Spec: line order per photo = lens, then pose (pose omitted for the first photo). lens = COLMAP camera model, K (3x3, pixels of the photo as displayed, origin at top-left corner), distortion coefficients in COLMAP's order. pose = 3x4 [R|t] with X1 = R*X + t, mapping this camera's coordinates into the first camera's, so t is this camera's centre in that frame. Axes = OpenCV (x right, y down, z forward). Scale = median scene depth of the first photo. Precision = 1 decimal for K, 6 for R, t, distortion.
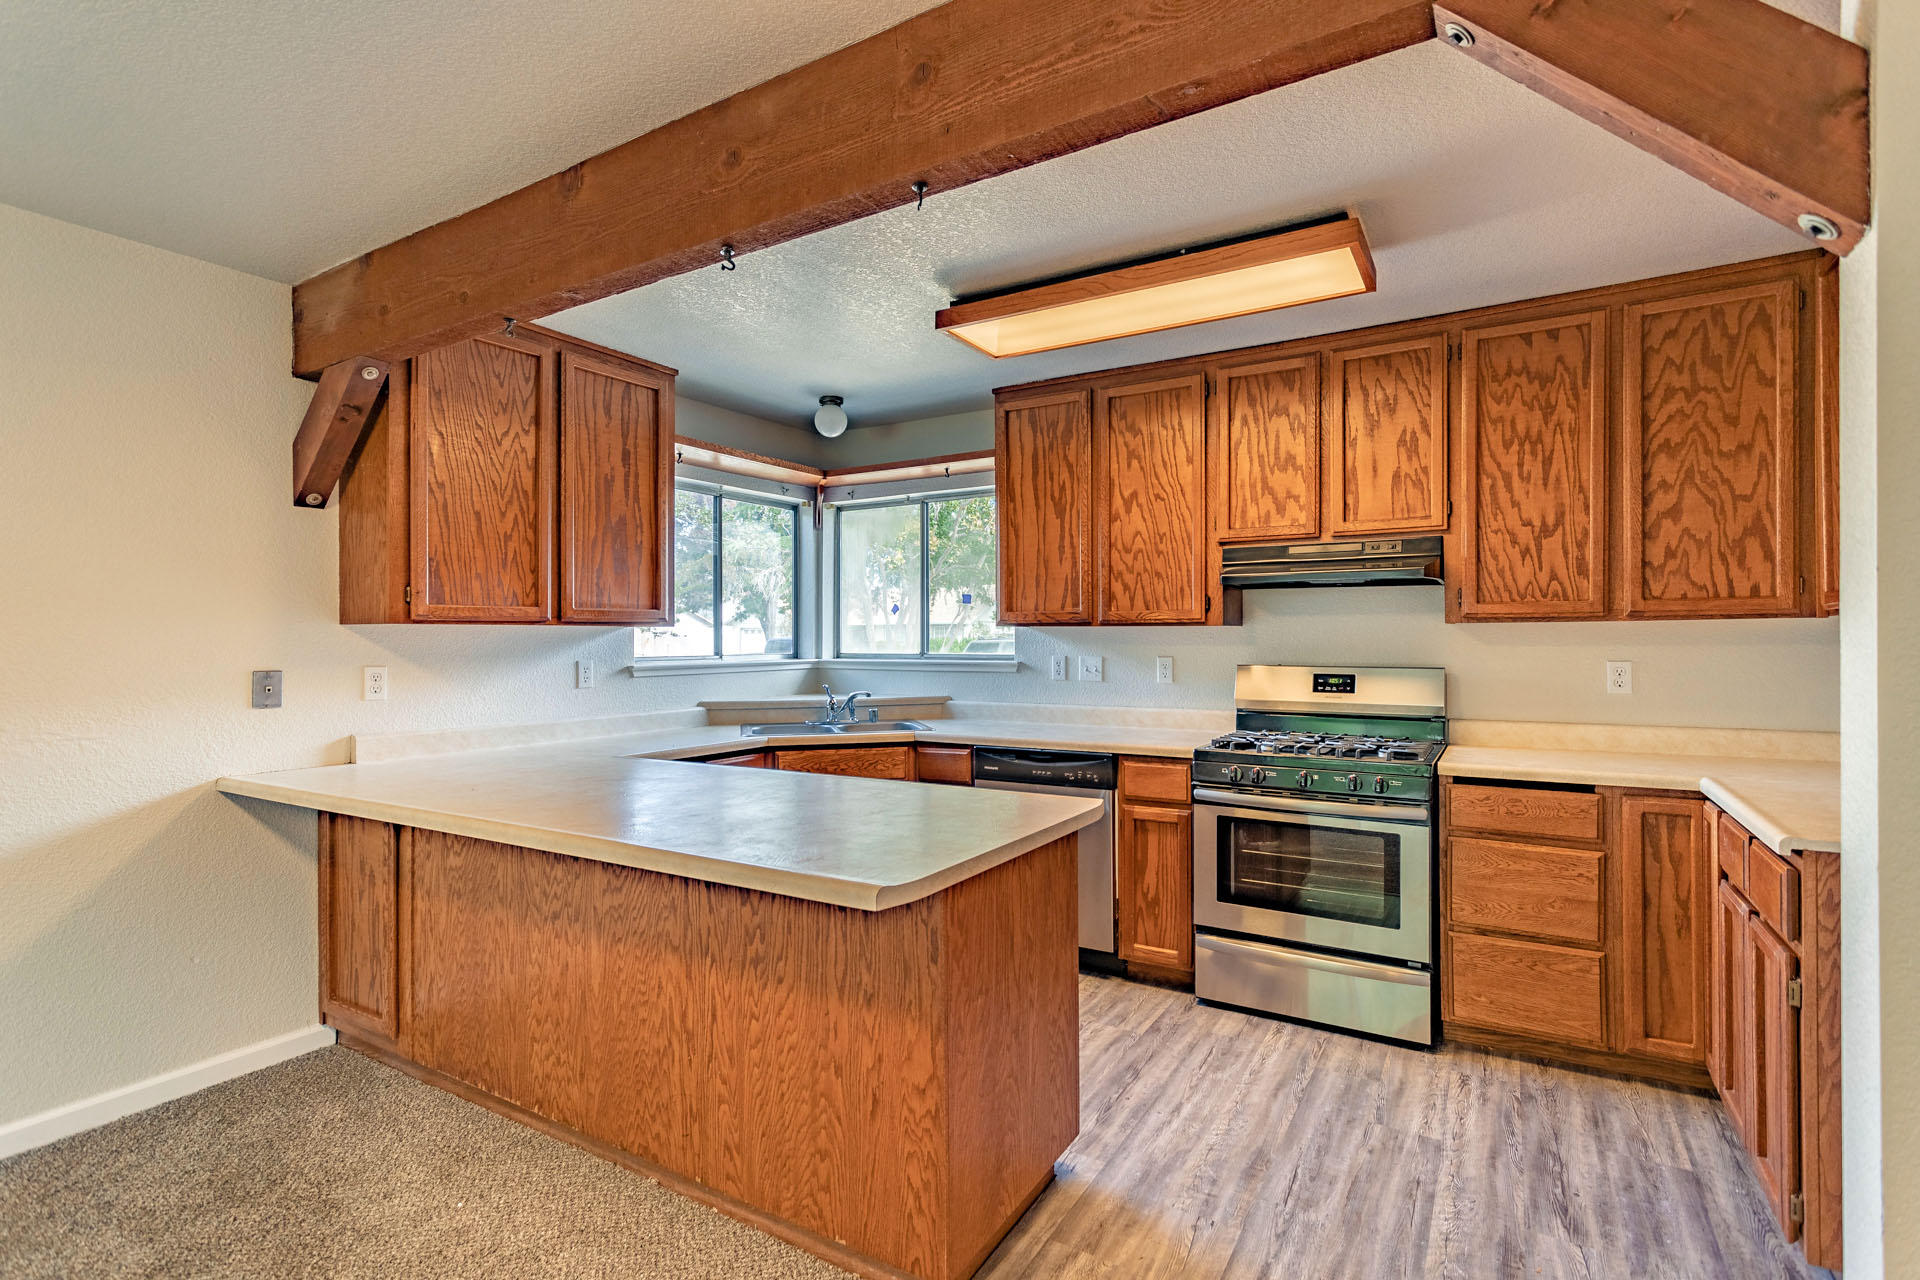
lens RADIAL K [[910.2, 0, 960.0], [0, 910.2, 640.0], [0, 0, 1]] dist [-0.036955, 0.000297]
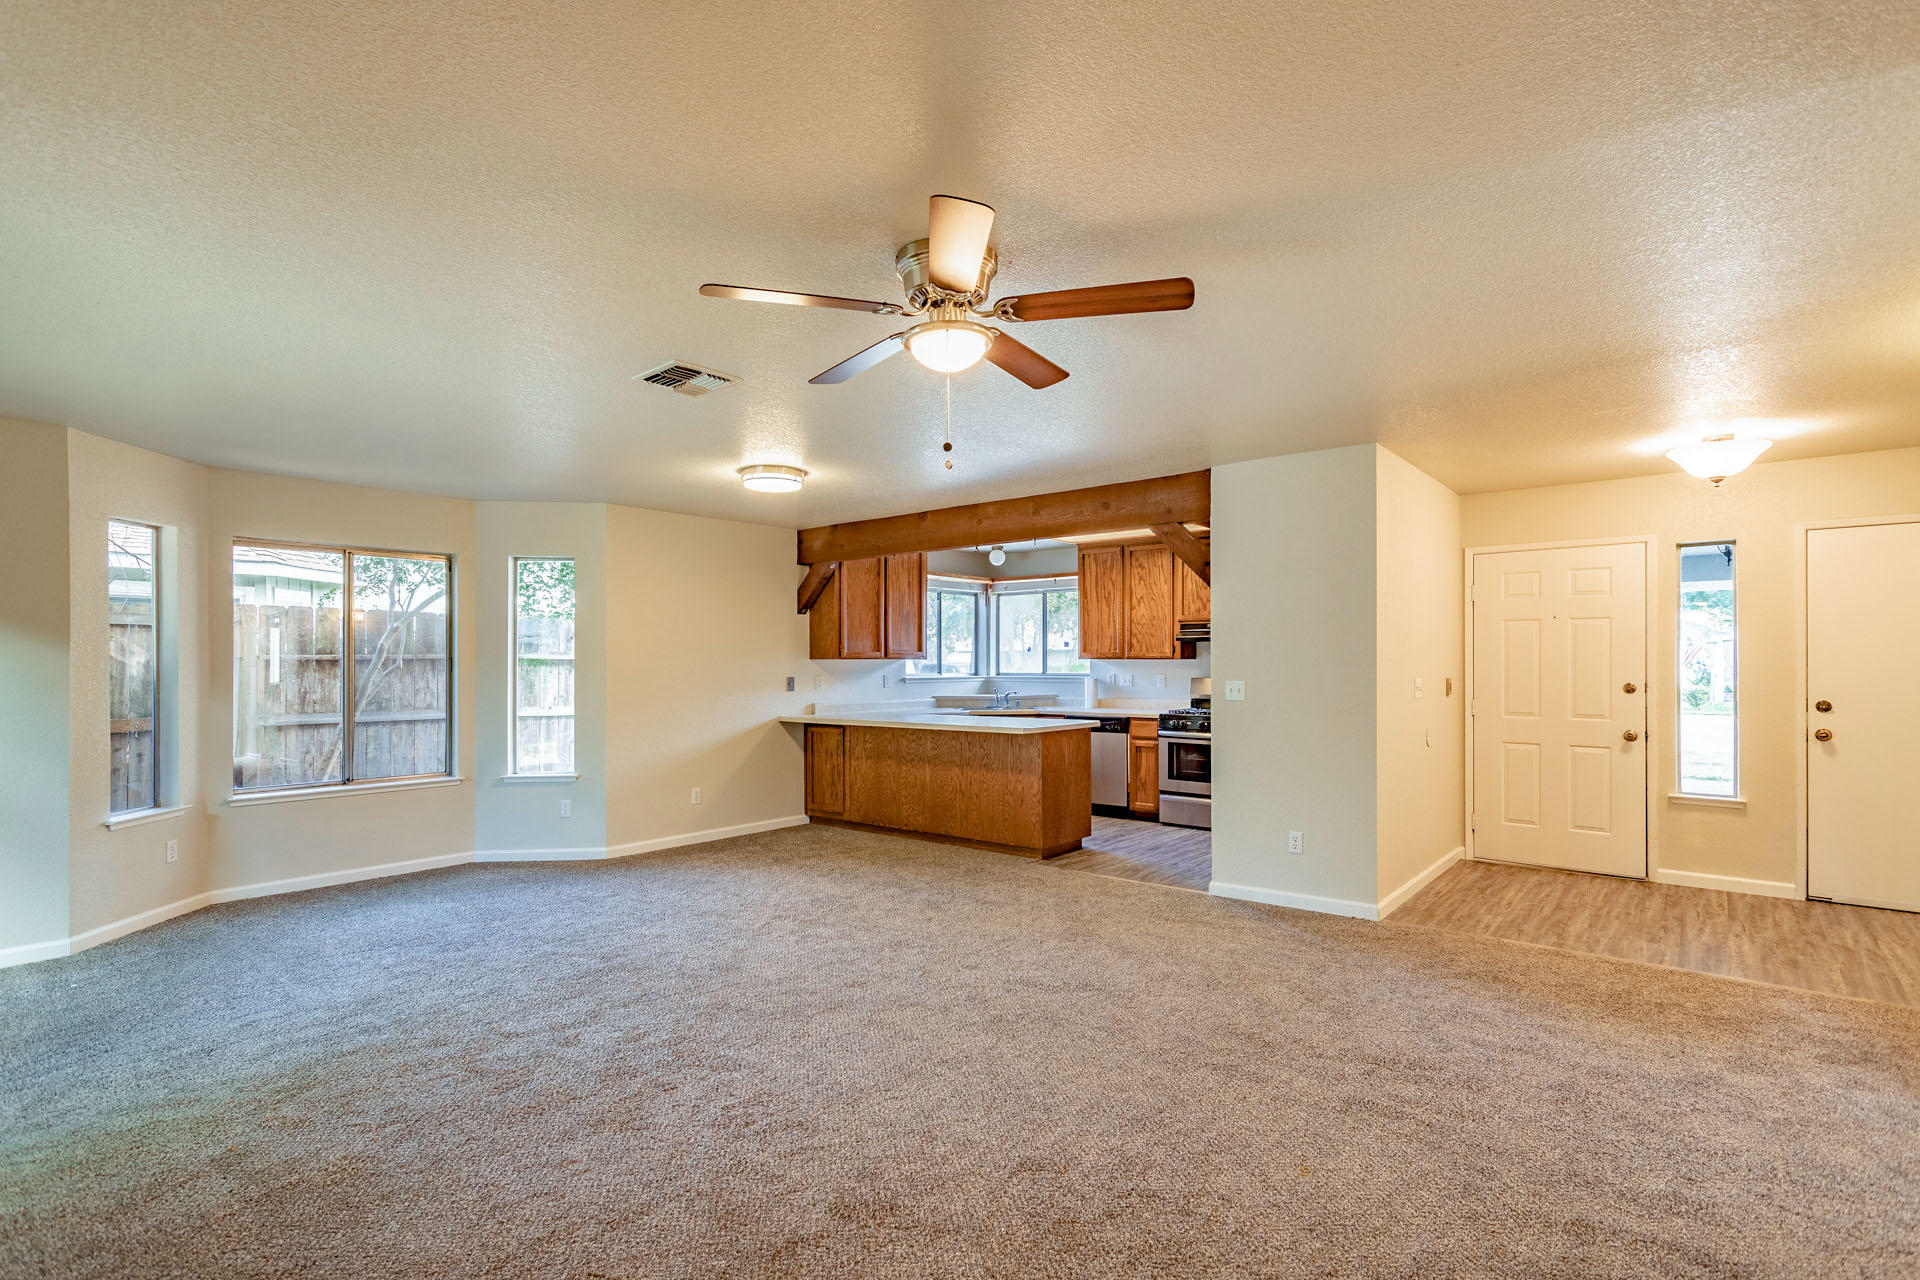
lens RADIAL K [[910.2, 0, 960.0], [0, 910.2, 640.0], [0, 0, 1]] dist [-0.036955, 0.000297]
pose [[0.988916, -0.002106, -0.148458, 0.088693], [-0.001972, 0.999625, -0.027317, -0.001787], [0.148460, 0.027307, 0.988541, -1.174671]]
